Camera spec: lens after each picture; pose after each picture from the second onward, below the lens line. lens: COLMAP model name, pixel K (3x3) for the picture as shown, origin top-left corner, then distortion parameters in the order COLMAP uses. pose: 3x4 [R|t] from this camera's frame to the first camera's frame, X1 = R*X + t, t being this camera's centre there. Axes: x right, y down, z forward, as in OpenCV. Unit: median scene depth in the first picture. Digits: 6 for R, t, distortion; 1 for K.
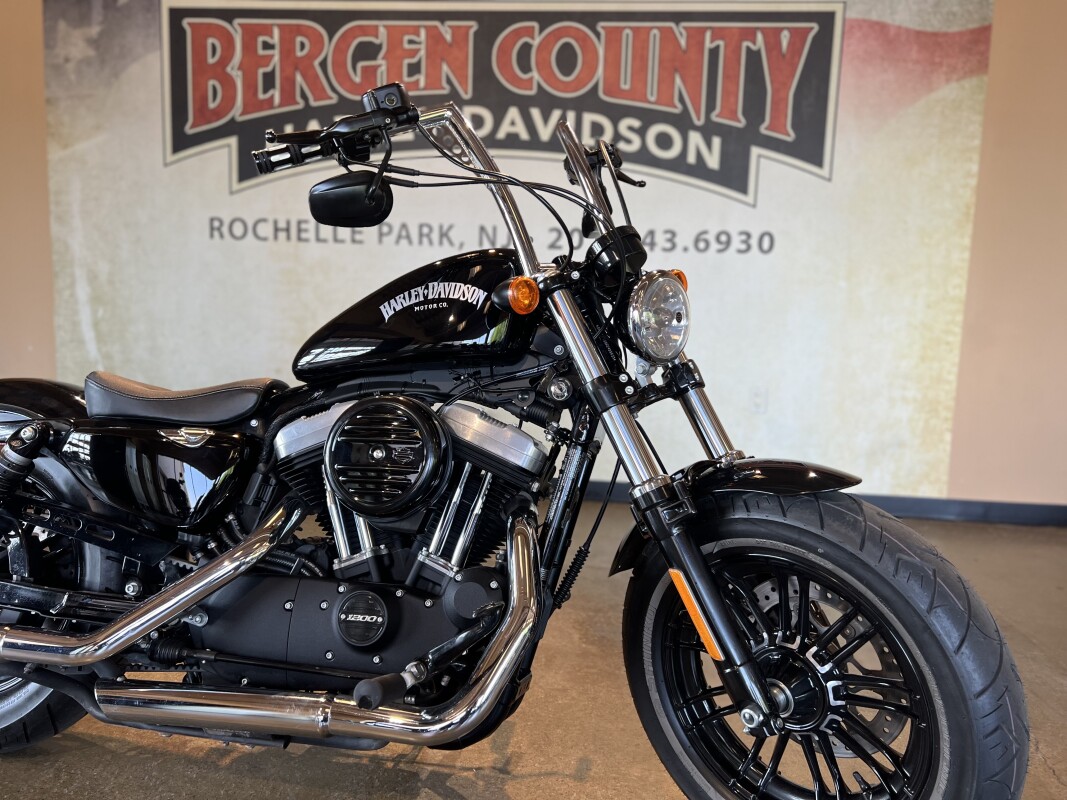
lens RADIAL K [[794.5, 0, 533.5], [0, 794.5, 400.0], [0, 0, 1]] dist [0.038819, -0.041886]
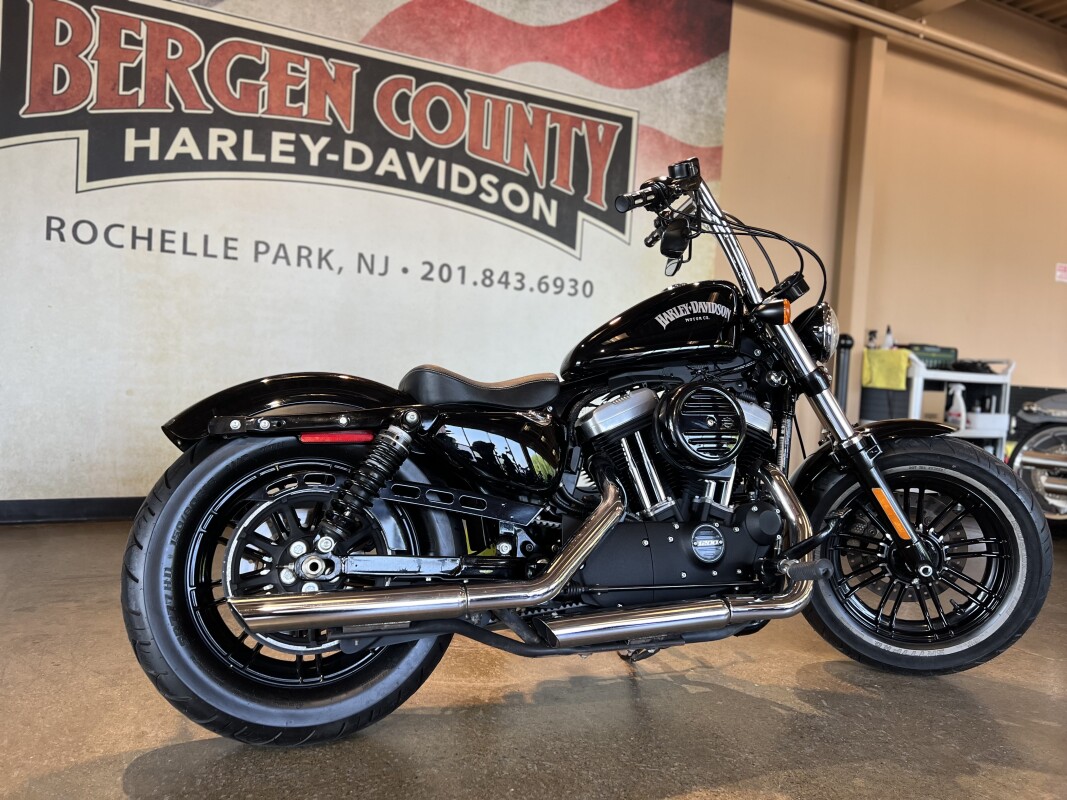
lens RADIAL K [[794.5, 0, 533.5], [0, 794.5, 400.0], [0, 0, 1]] dist [0.038819, -0.041886]
pose [[0.859146, -0.002443, 0.511725, -0.419078], [0.030302, 0.998477, -0.046108, 0.030130], [-0.510833, 0.055120, 0.857911, -0.009383]]
